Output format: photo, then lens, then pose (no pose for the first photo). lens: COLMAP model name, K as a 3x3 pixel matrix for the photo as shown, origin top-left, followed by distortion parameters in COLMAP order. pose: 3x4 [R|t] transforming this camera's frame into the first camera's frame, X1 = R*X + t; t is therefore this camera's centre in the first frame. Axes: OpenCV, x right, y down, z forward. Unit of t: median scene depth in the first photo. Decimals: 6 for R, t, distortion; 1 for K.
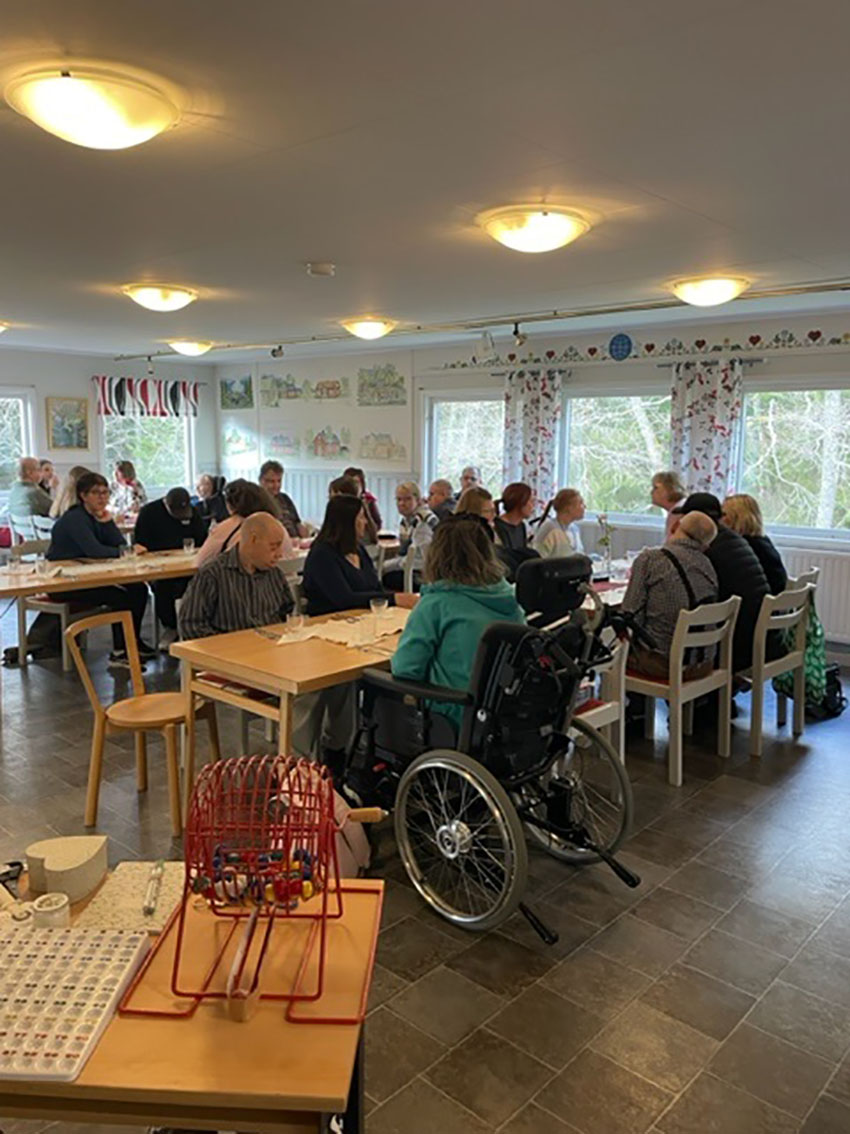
lens RADIAL K [[874.1, 0, 428.2], [0, 874.1, 560.9], [0, 0, 1]] dist [0.079991, -0.117579]
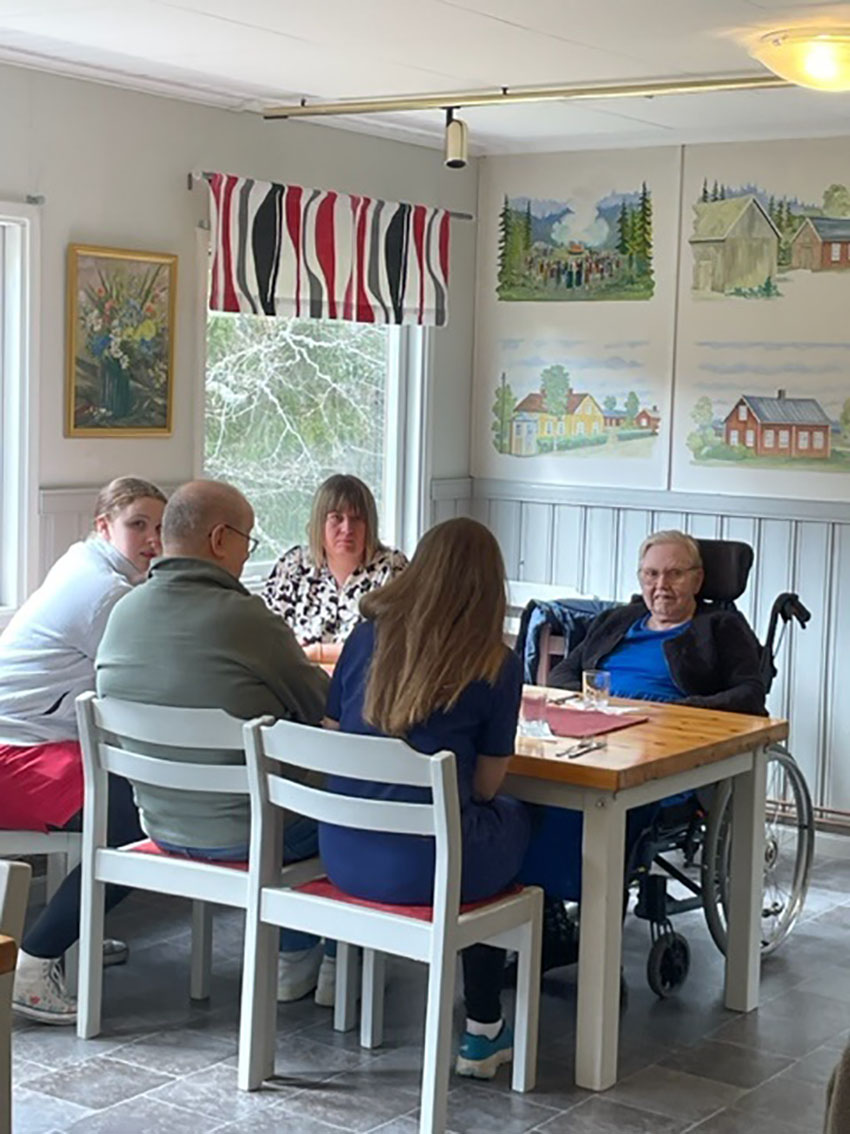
lens RADIAL K [[2005.7, 0, 425.0], [0, 2005.7, 567.0], [0, 0, 1]] dist [0.207567, 0.004411]
pose [[0.988902, 0.009638, 0.148257, -0.384634], [-0.003140, 0.999027, -0.043997, -0.053948], [-0.148537, 0.043043, 0.987970, 0.345517]]
